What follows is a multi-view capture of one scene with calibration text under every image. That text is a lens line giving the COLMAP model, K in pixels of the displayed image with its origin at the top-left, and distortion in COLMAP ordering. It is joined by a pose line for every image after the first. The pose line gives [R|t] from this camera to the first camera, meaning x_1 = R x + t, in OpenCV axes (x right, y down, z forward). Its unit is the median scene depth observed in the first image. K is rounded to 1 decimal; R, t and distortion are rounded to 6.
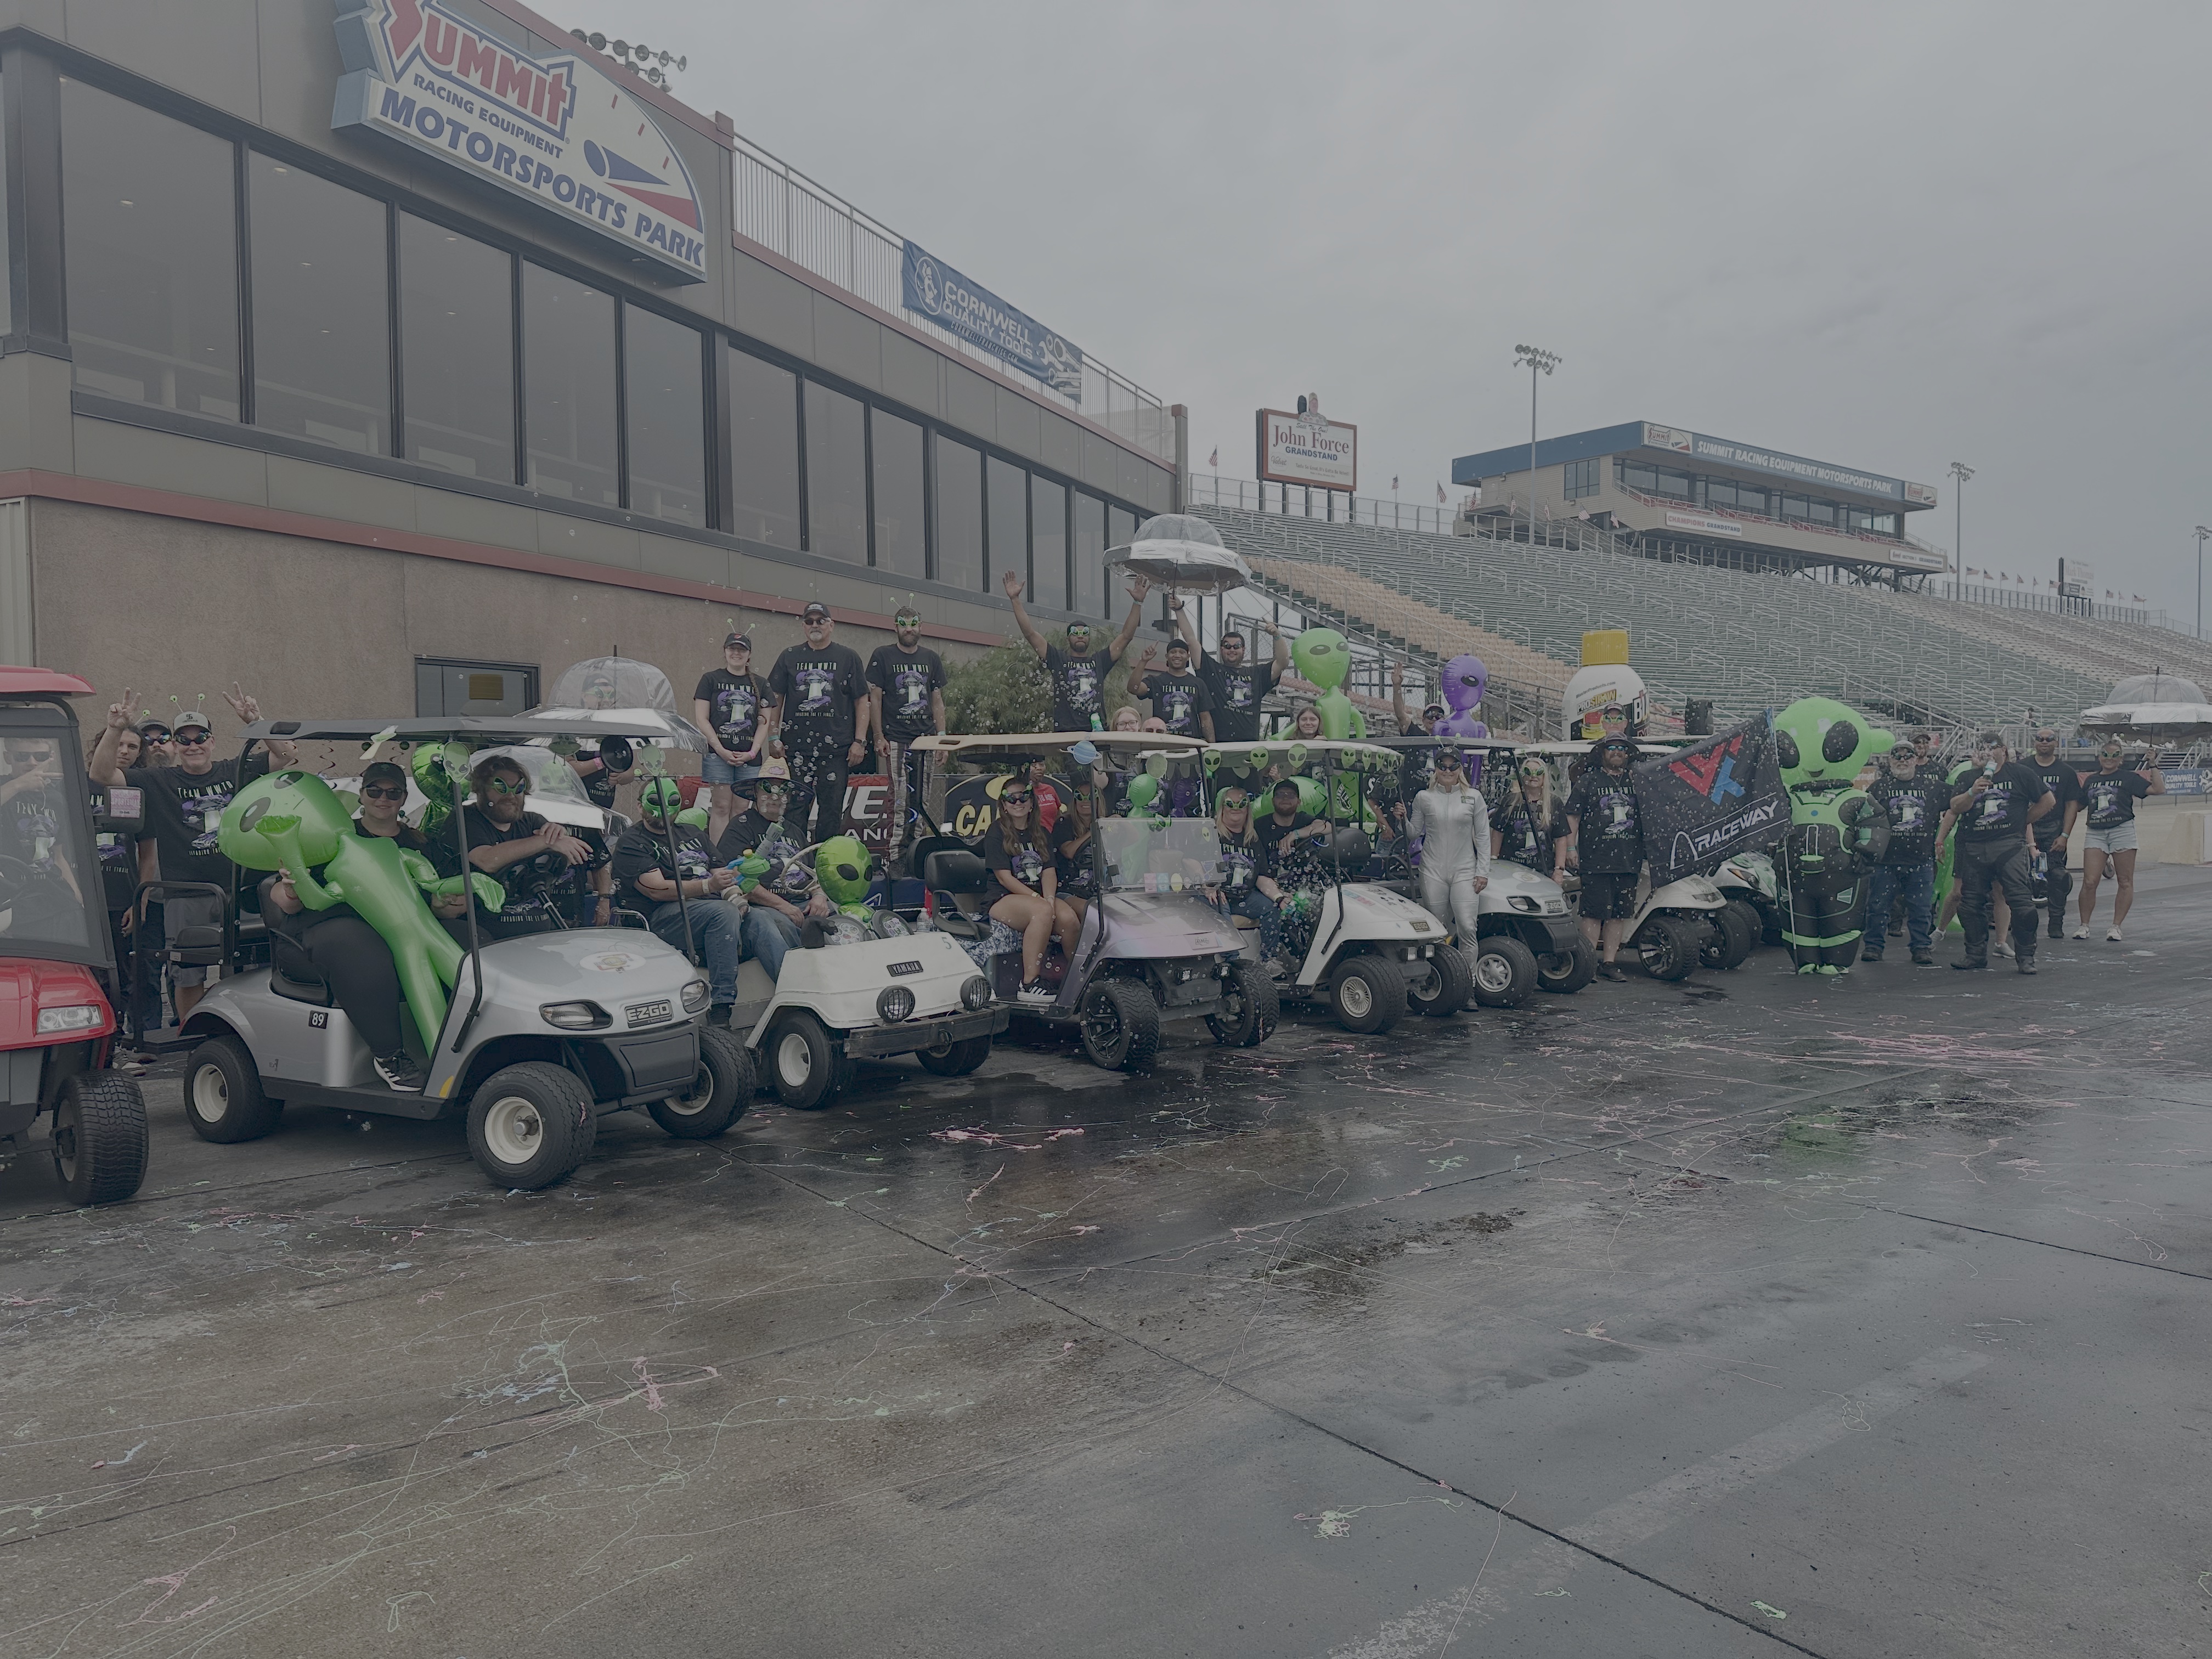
lens RADIAL K [[1578.1, 0, 1106.0], [0, 1578.1, 829.5], [0, 0, 1]] dist [0.018799, -0.002381]
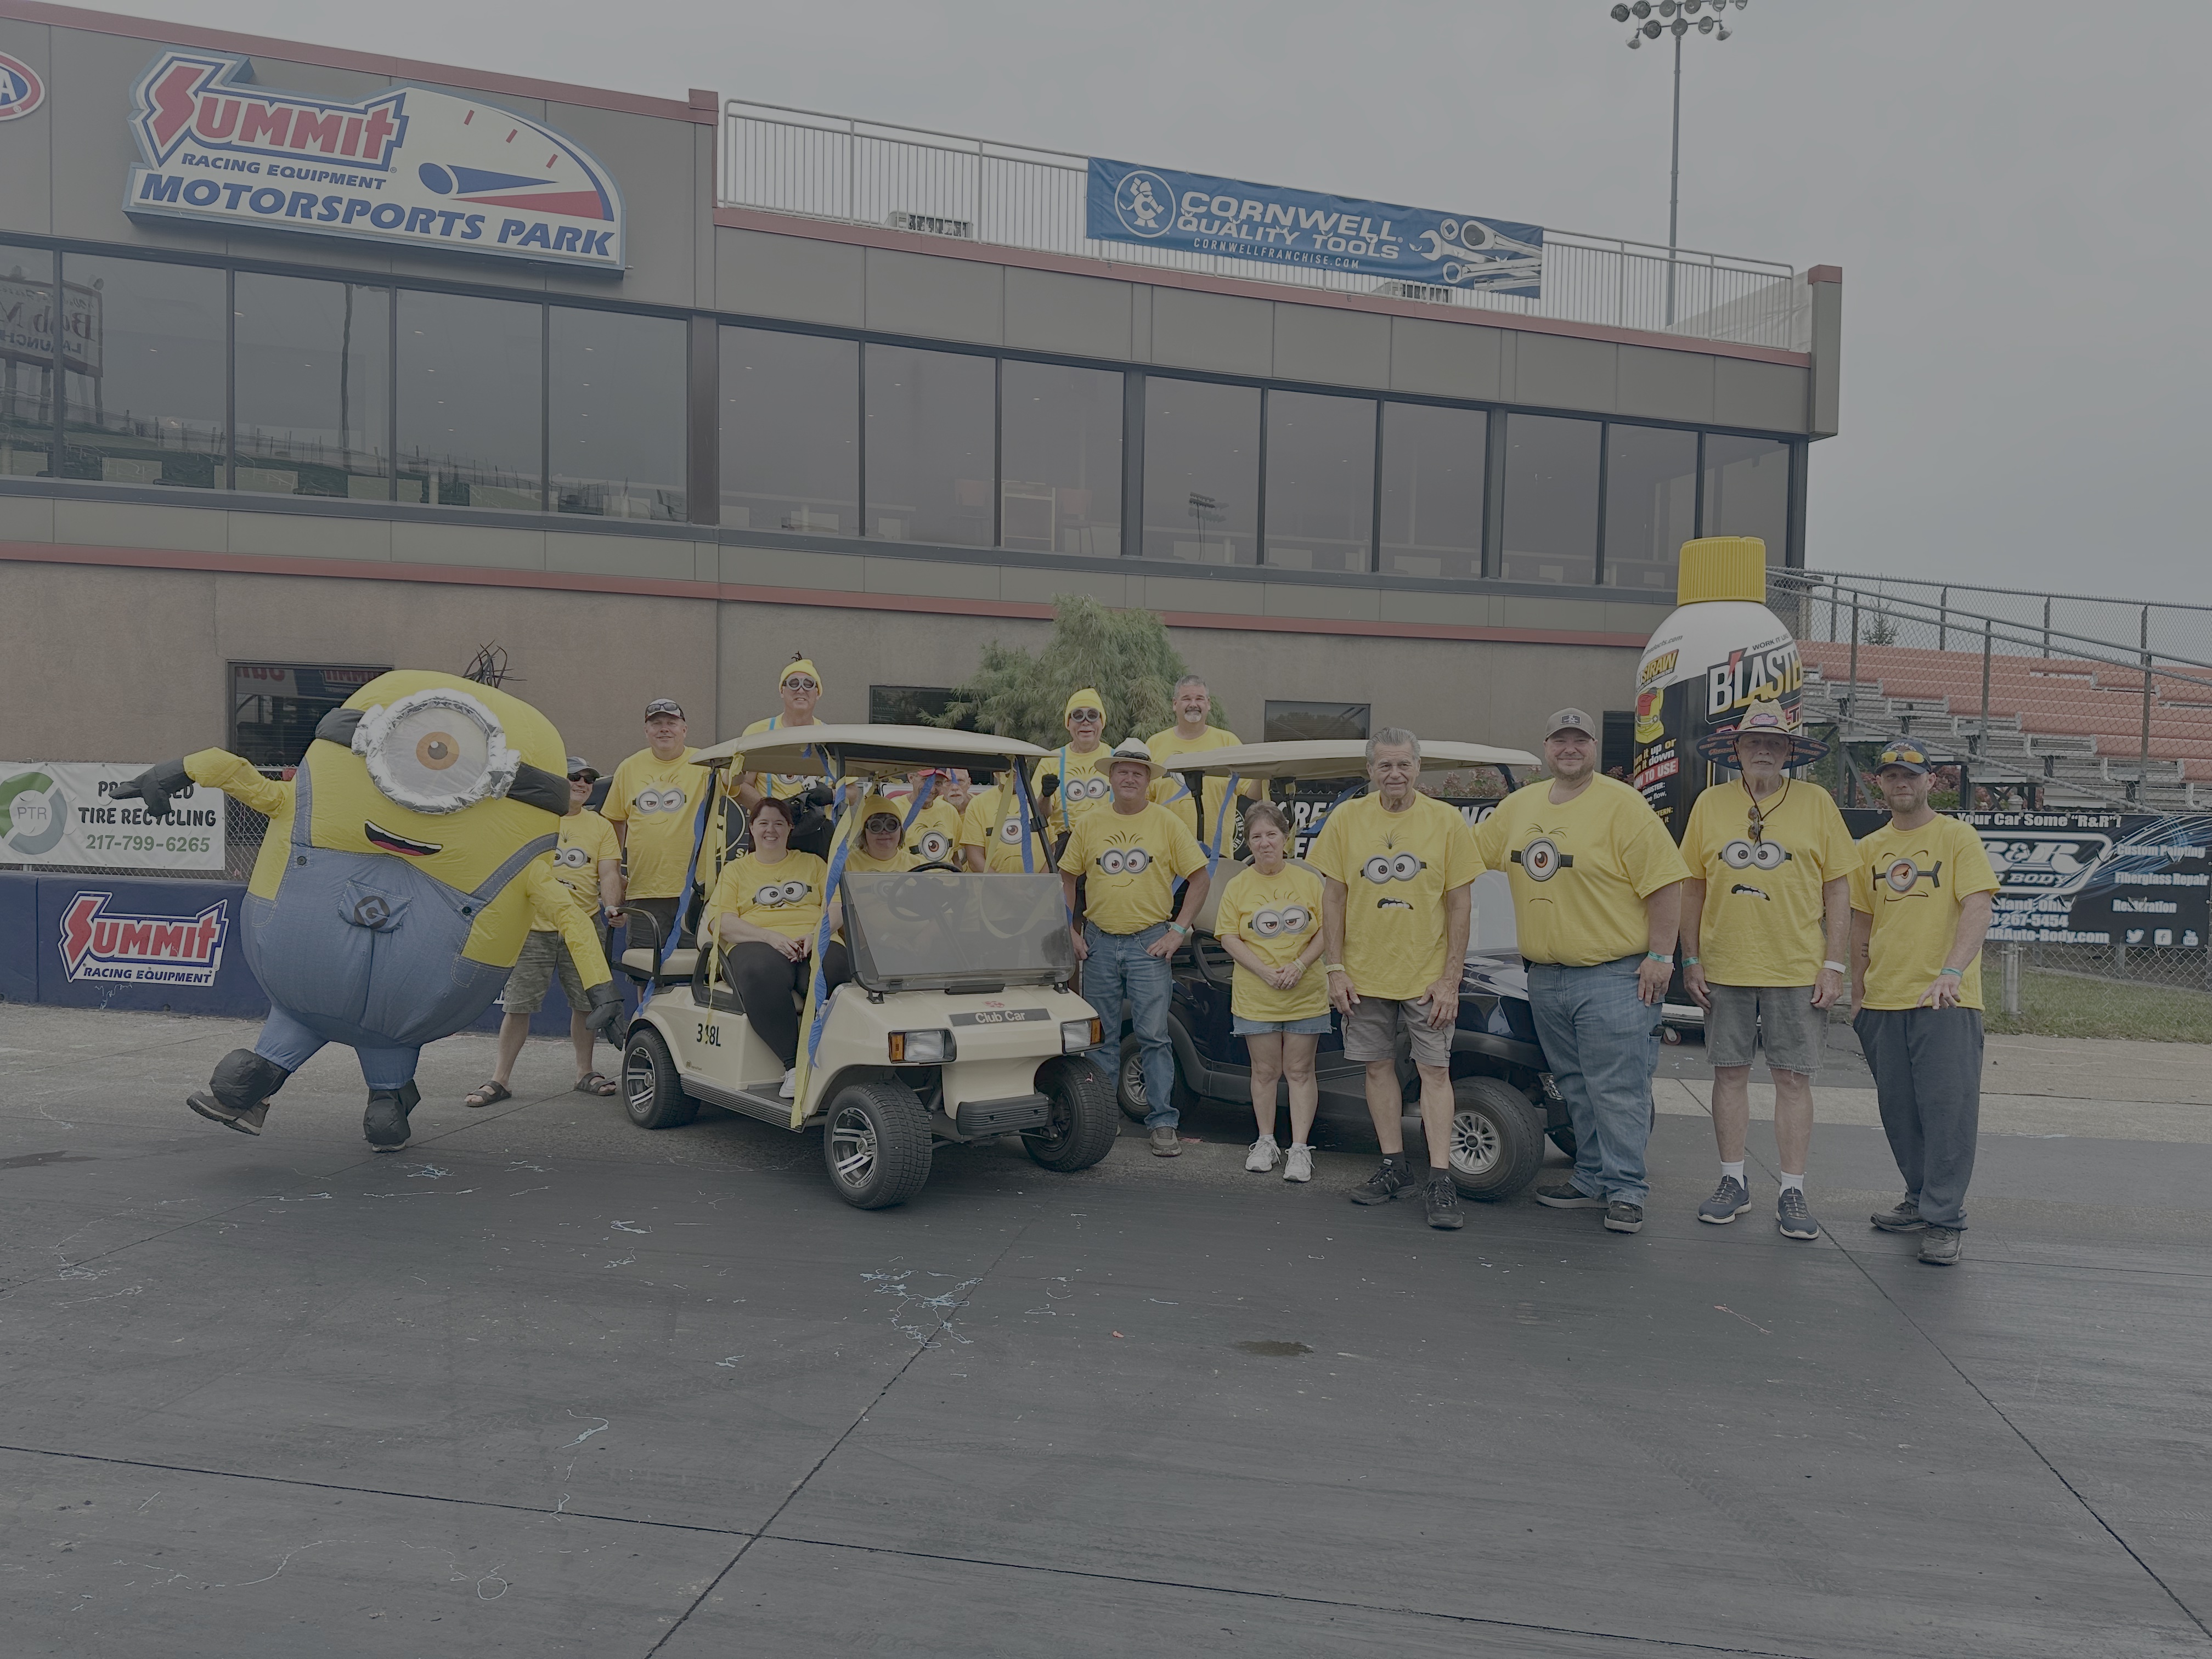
lens RADIAL K [[1578.1, 0, 1106.0], [0, 1578.1, 829.5], [0, 0, 1]] dist [0.018799, -0.002381]
pose [[0.643766, 0.042356, -0.764050, 0.797278], [-0.056437, 0.998376, 0.007794, -0.031006], [0.763139, 0.038103, 0.645110, 0.700407]]
